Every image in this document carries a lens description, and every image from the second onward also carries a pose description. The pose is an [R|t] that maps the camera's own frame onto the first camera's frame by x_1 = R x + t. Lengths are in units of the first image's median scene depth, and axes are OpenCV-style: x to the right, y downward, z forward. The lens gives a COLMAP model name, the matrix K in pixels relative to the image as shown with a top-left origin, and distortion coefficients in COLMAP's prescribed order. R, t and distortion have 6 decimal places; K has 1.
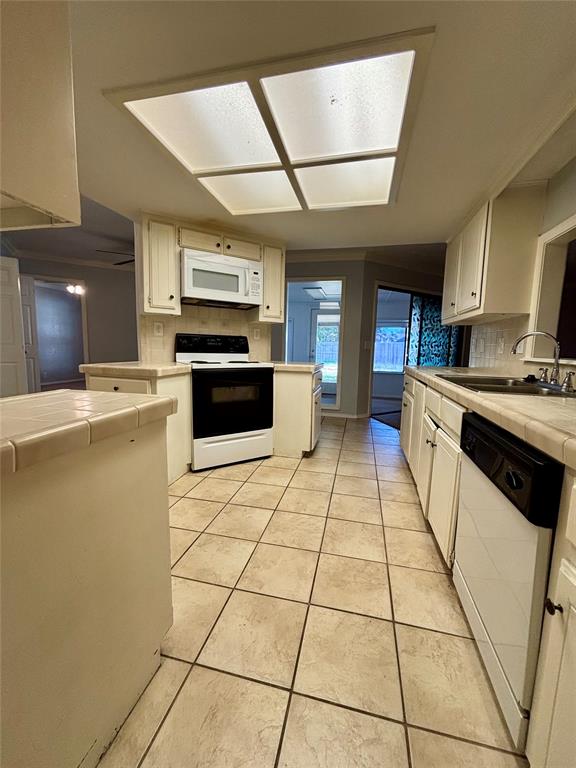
lens RADIAL K [[310.3, 0, 287.4], [0, 310.3, 384.6], [0, 0, 1]] dist [0.001969, -0.001112]
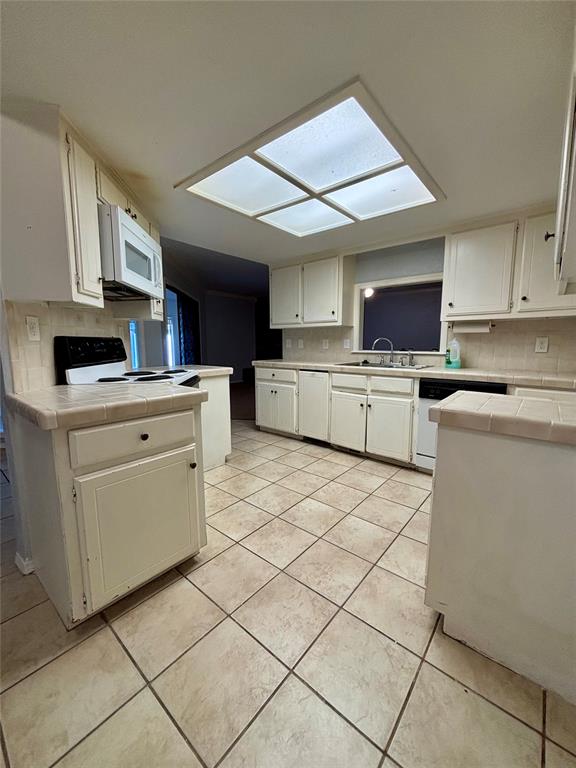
lens RADIAL K [[310.3, 0, 287.4], [0, 310.3, 384.6], [0, 0, 1]] dist [0.001969, -0.001112]
pose [[0.449147, -0.146413, 0.881380, -0.903699], [0.120725, 0.987380, 0.102500, -0.109261], [-0.885264, 0.060367, 0.461154, 0.468034]]
